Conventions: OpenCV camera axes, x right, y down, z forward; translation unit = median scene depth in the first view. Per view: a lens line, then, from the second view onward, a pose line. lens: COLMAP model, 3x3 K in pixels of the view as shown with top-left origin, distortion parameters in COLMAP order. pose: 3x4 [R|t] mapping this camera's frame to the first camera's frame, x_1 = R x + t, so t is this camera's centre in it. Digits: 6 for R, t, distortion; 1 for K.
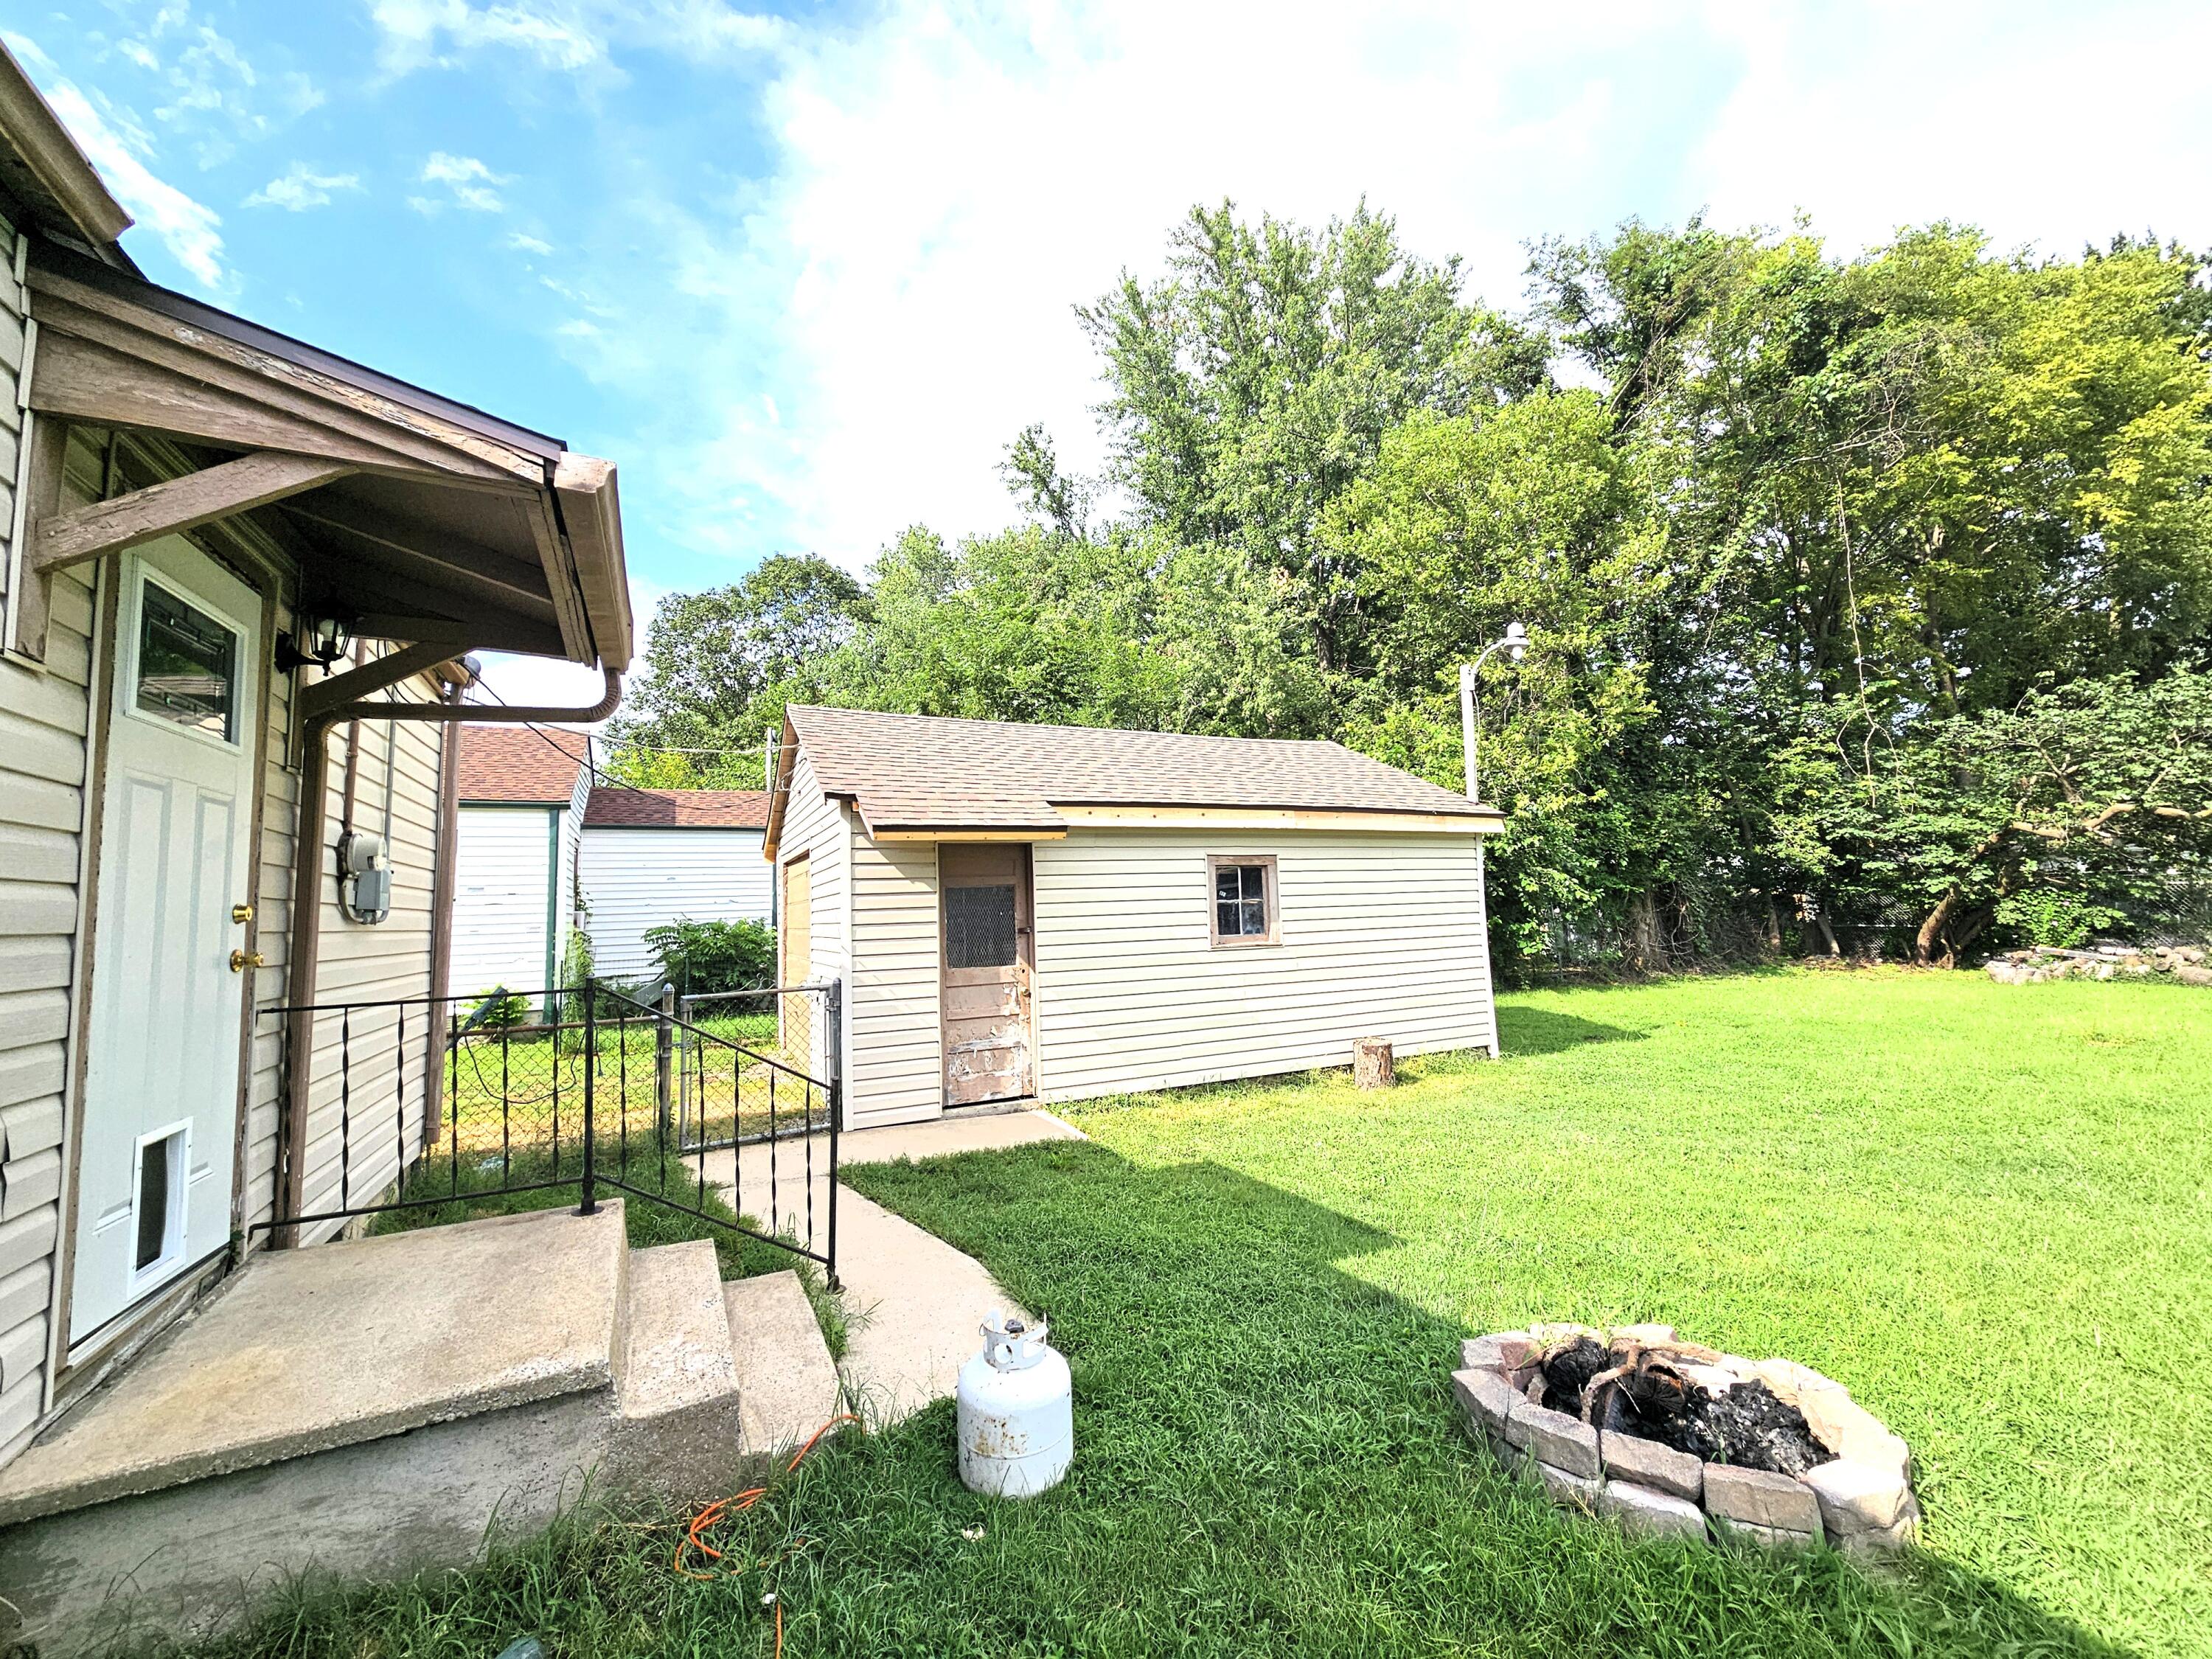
lens RADIAL K [[897.1, 0, 1109.1], [0, 897.1, 826.1], [0, 0, 1]] dist [0.000048, -0.000681]
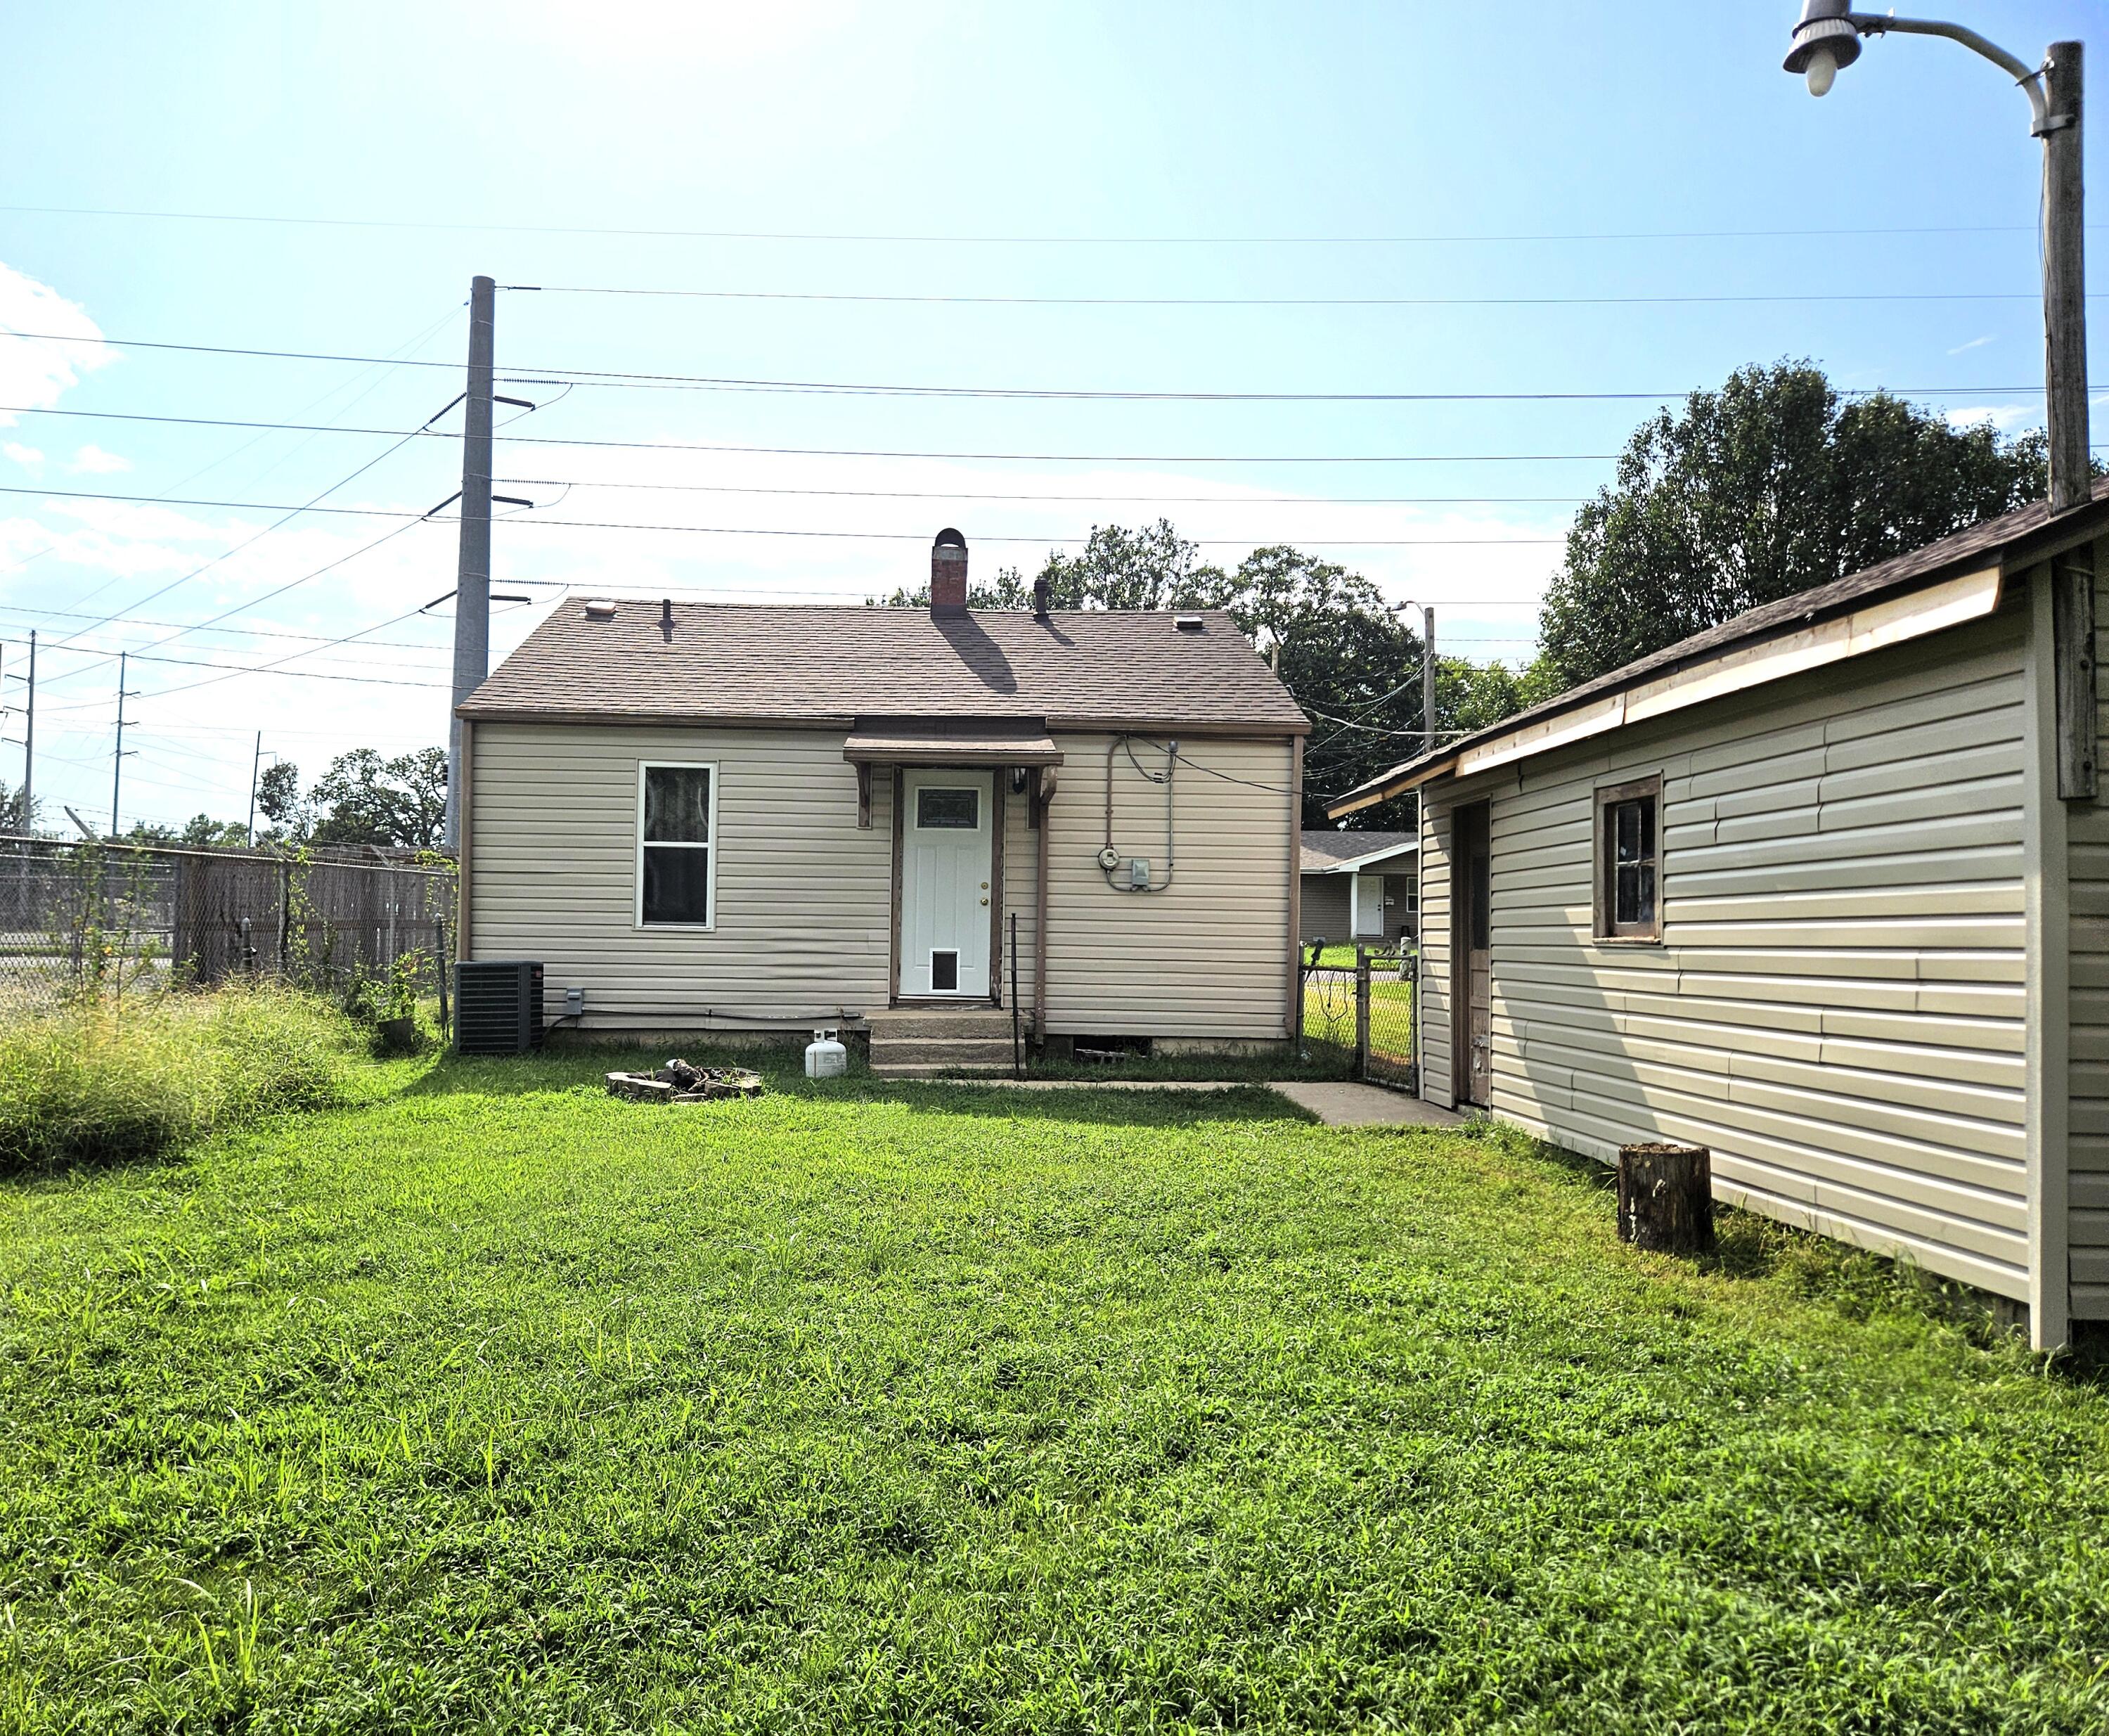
lens RADIAL K [[1579.0, 0, 1054.5], [0, 1579.0, 868.0], [0, 0, 1]] dist [0.061082, -0.000798]
pose [[-0.384778, -0.015115, -0.922885, 0.499394], [0.086194, 0.994908, -0.052231, 0.044327], [0.918976, -0.099644, -0.381516, 0.432067]]
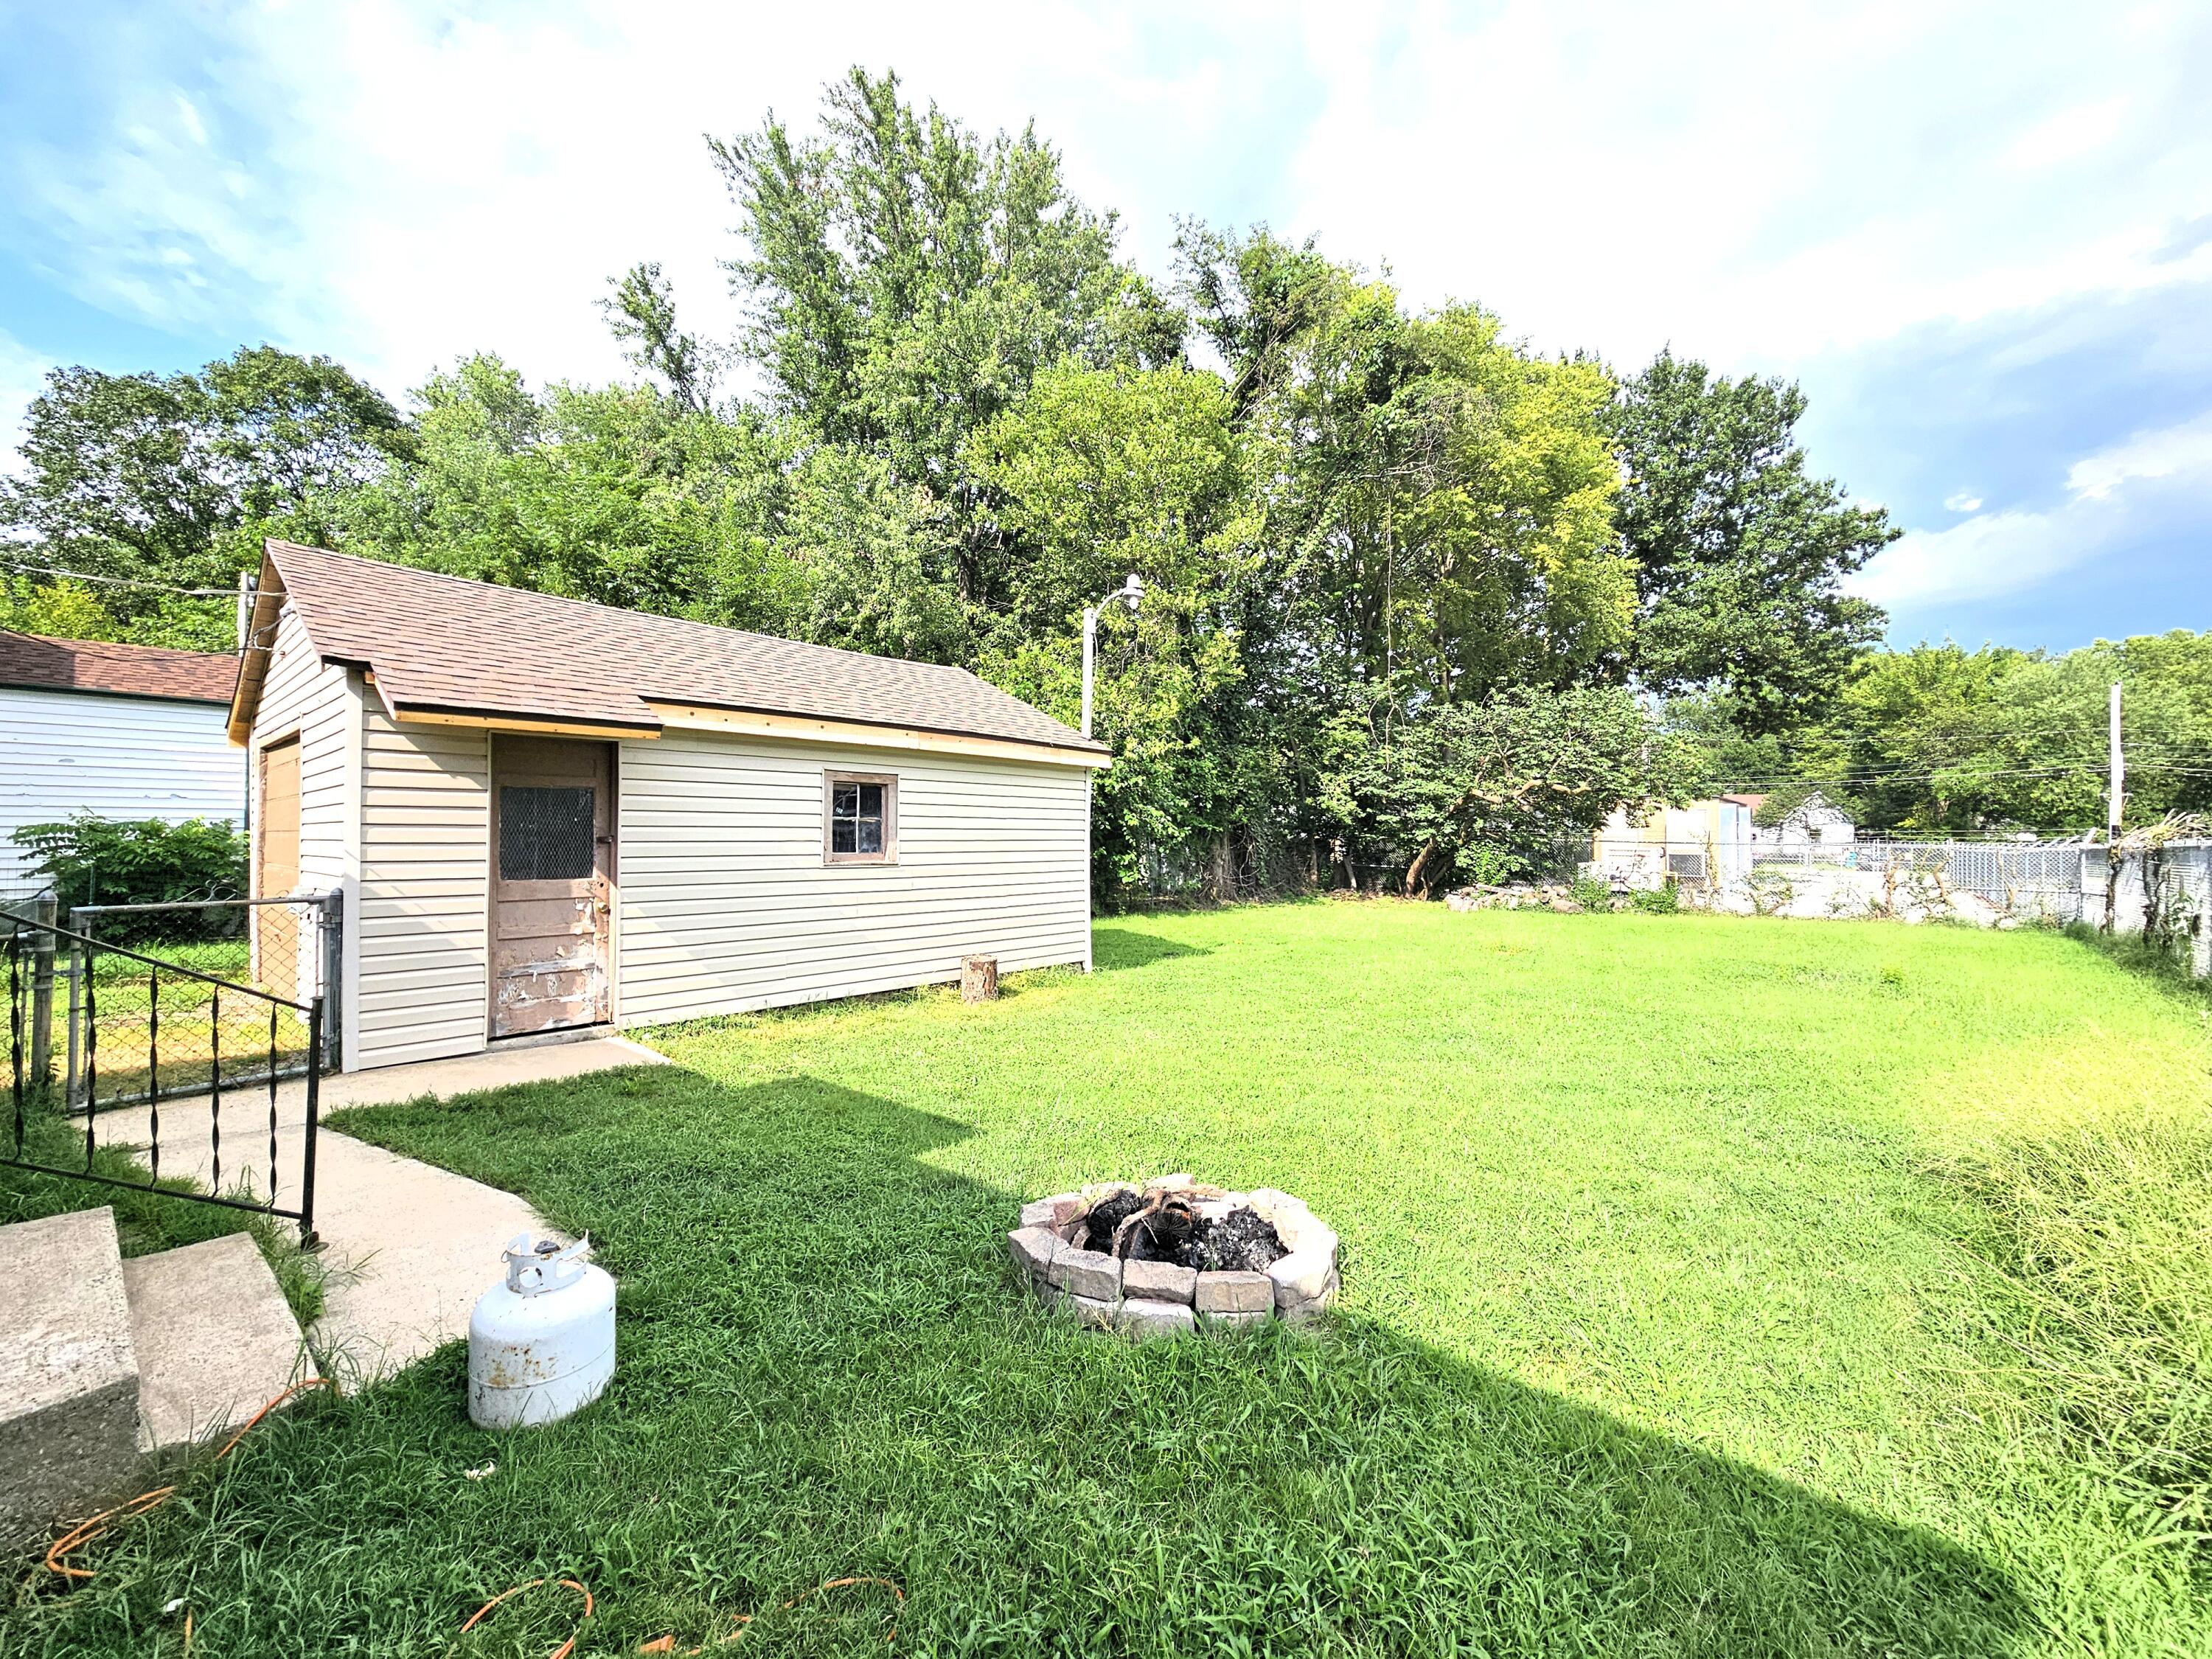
lens RADIAL K [[898.4, 0, 1100.3], [0, 898.4, 822.6], [0, 0, 1]] dist [0.002372, 0.000696]
pose [[0.921215, 0.042329, 0.386745, 0.004689], [-0.070790, 0.995707, 0.059639, 0.004258], [-0.382560, -0.082318, 0.920256, -0.001971]]
